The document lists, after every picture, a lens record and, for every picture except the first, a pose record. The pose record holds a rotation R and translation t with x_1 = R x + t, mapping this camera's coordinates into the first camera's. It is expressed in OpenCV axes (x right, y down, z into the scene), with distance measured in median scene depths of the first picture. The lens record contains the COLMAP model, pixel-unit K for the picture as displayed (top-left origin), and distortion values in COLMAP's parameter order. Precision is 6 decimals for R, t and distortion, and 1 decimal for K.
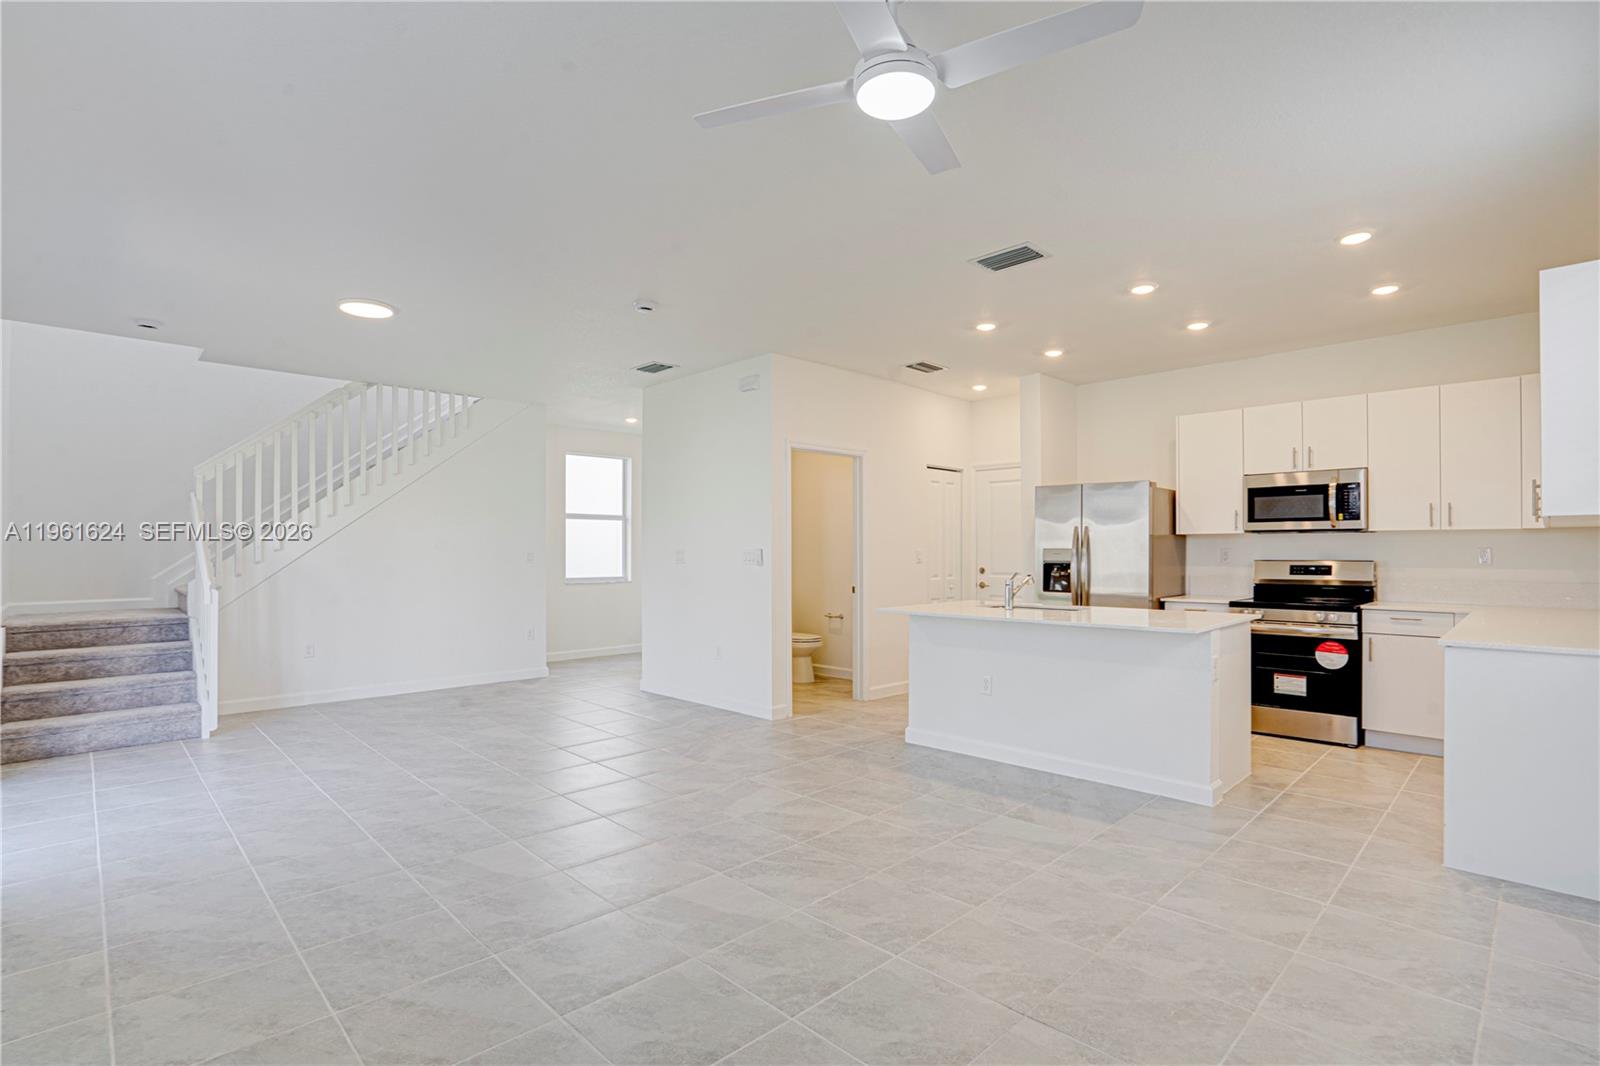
lens RADIAL K [[767.3, 0, 793.4], [0, 767.3, 538.4], [0, 0, 1]] dist [-0.038814, 0.009445]
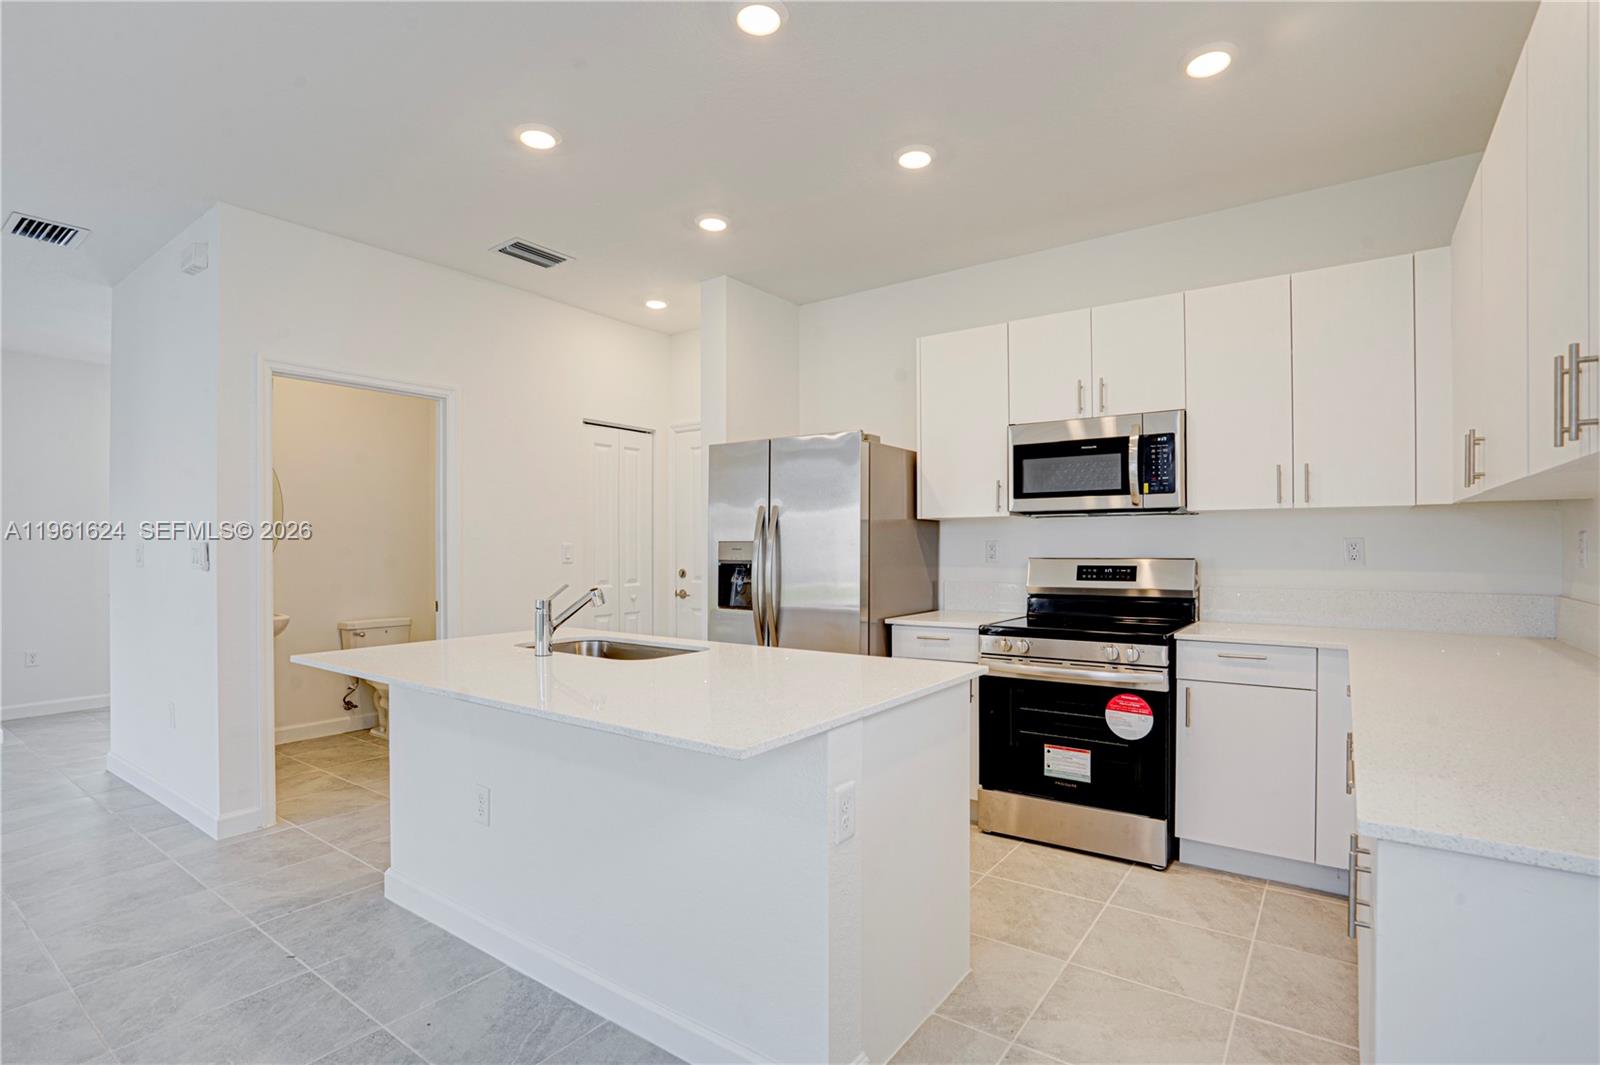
lens RADIAL K [[767.3, 0, 769.8], [0, 767.3, 536.7], [0, 0, 1]] dist [-0.038814, 0.009445]
pose [[0.991092, -0.002319, 0.133158, 0.320147], [0.001951, 0.999994, 0.002892, 0.008565], [-0.133164, -0.002606, 0.991091, 0.400678]]
